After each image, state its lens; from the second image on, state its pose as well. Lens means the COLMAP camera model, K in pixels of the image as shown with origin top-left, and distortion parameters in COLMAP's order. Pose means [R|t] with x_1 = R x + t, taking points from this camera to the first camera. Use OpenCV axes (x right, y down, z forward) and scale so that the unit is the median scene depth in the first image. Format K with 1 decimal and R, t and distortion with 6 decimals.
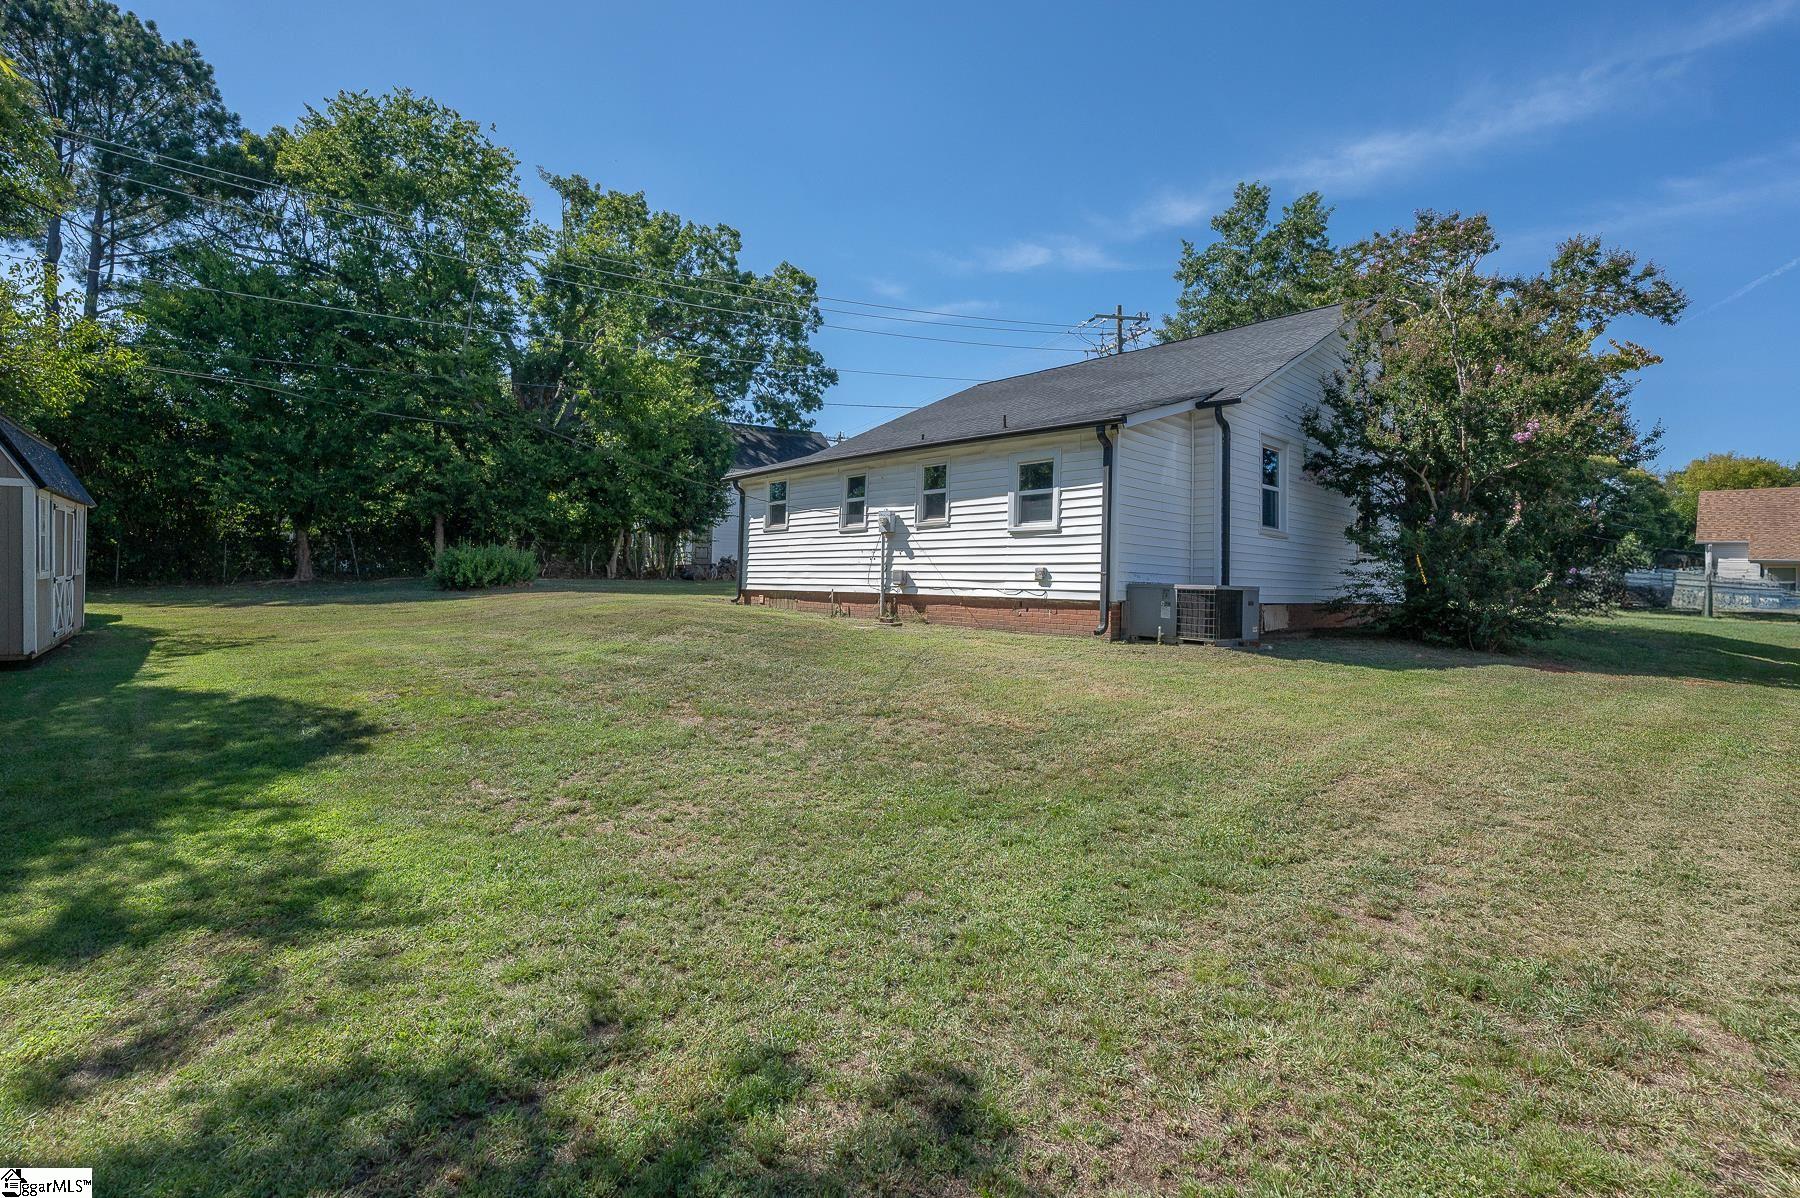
lens RADIAL K [[802.6, 0, 890.0], [0, 802.6, 567.7], [0, 0, 1]] dist [0.001467, 0.000324]
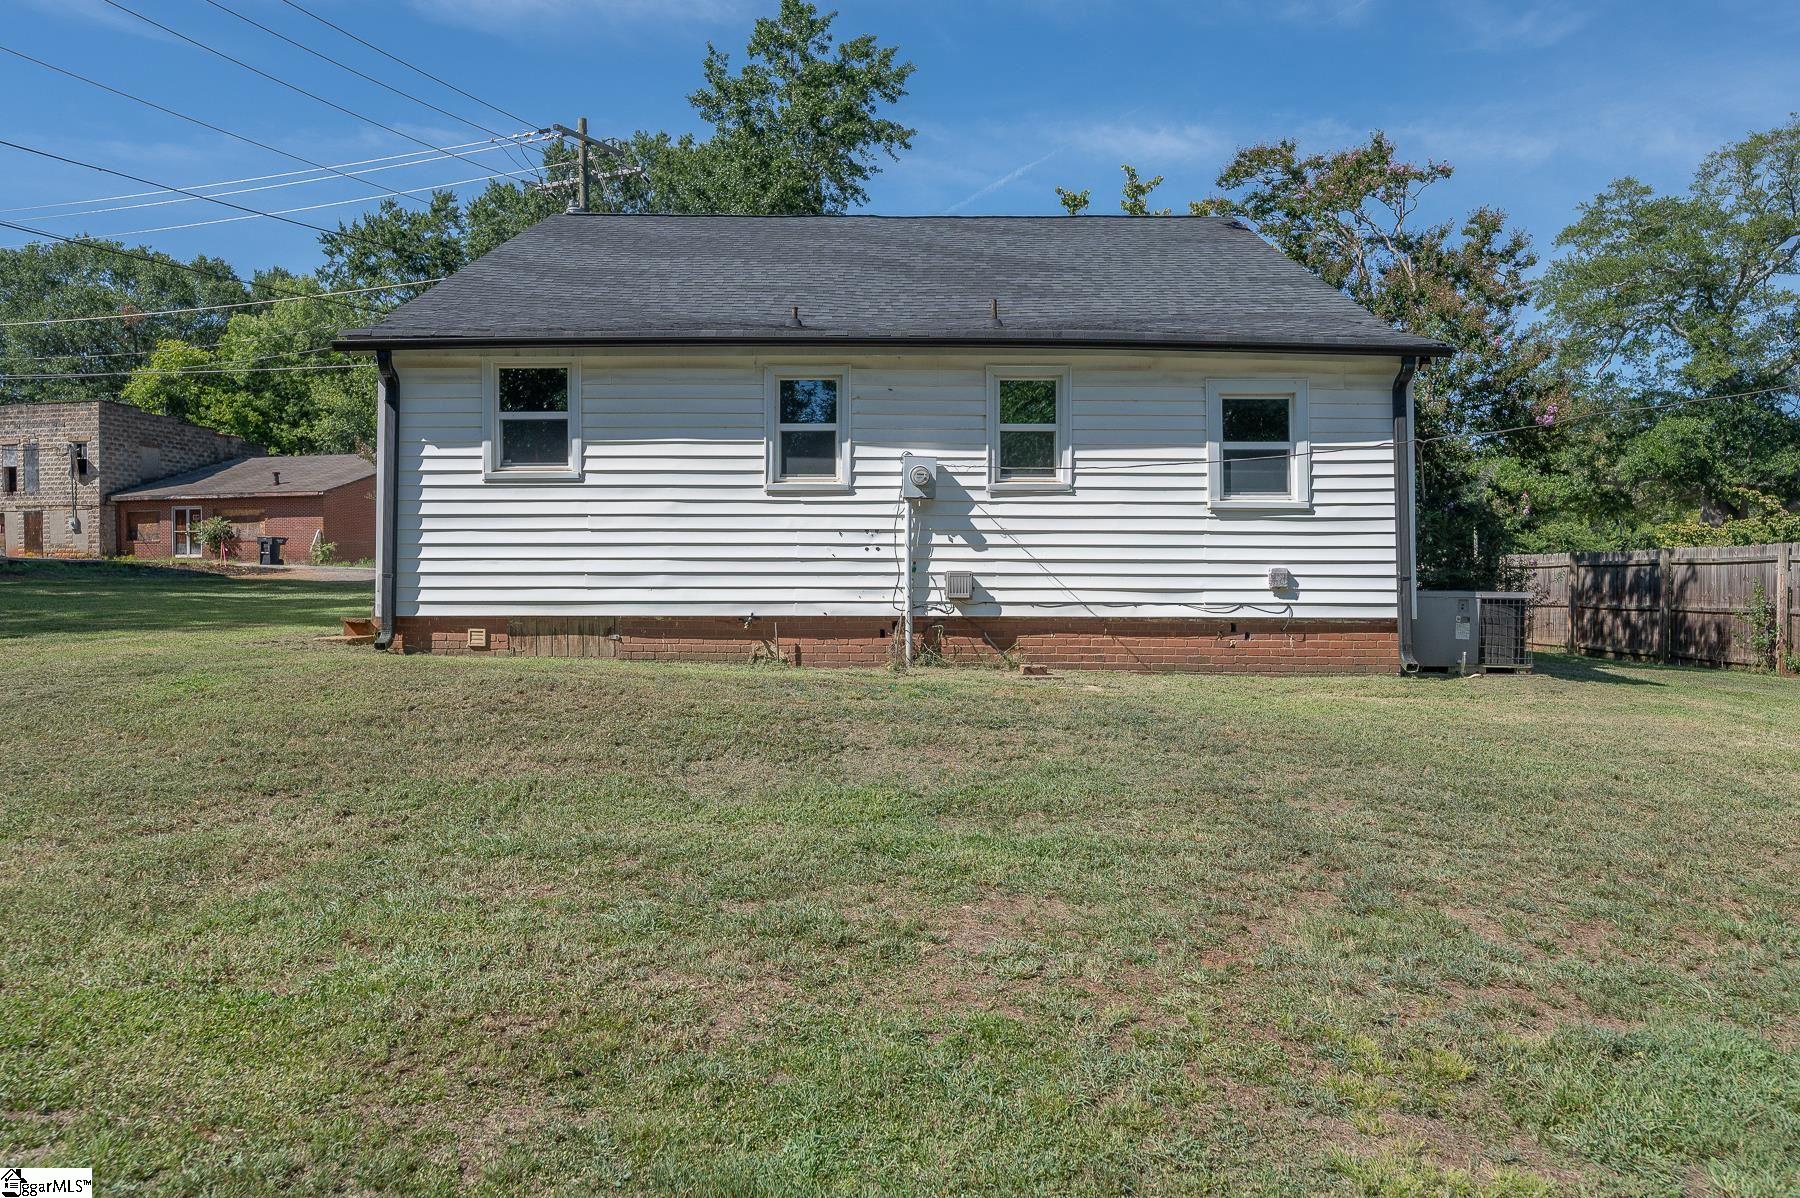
lens RADIAL K [[1211.8, 0, 898.6], [0, 1211.8, 606.6], [0, 0, 1]] dist [0.002150, 0.000673]
pose [[0.674094, -0.029105, 0.738072, -0.586913], [-0.005044, 0.999019, 0.044002, -0.008559], [-0.738629, -0.033385, 0.673285, 0.482126]]
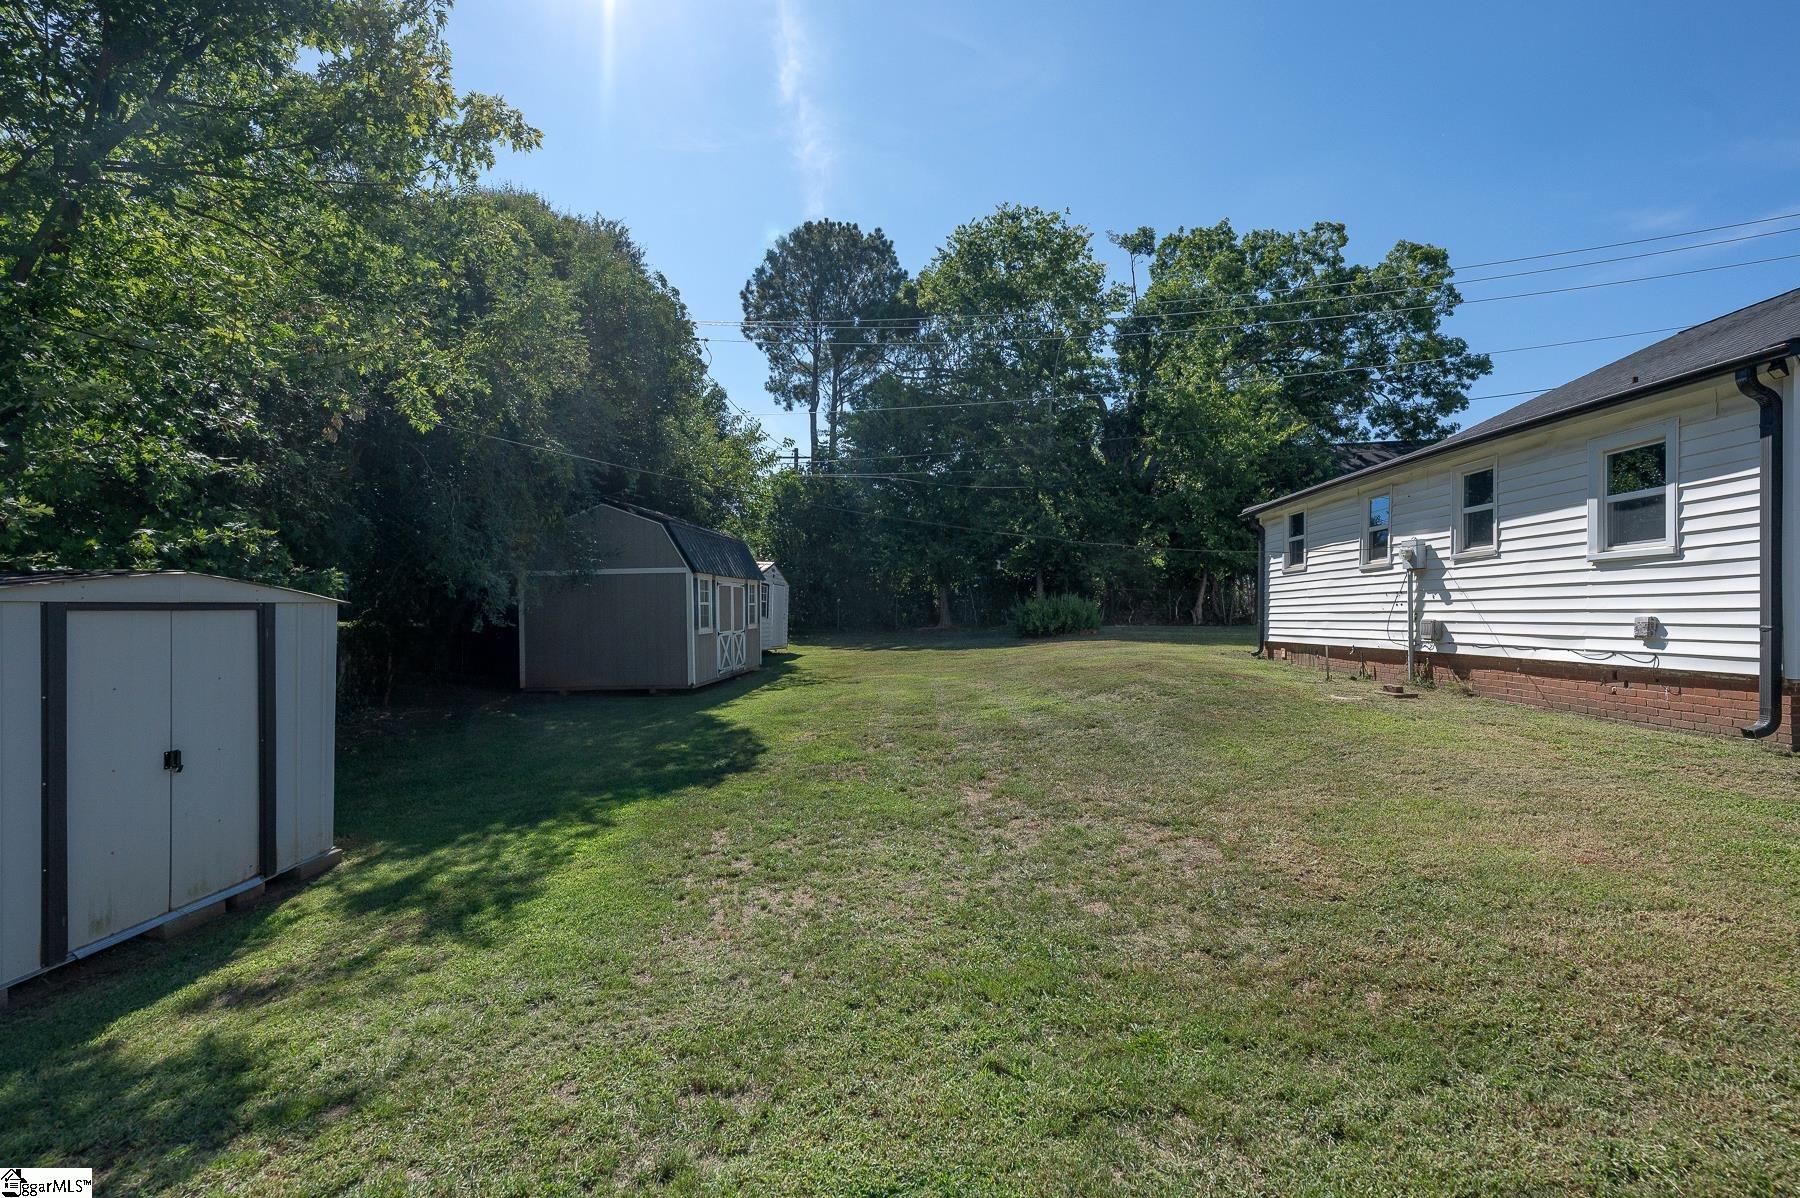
lens RADIAL K [[802.7, 0, 905.9], [0, 802.7, 595.2], [0, 0, 1]] dist [-0.001596, -0.000235]
pose [[0.722510, -0.030286, -0.690697, 0.167786], [0.017969, 0.999525, -0.025031, -0.009561], [0.691127, 0.005674, 0.722711, 0.137134]]
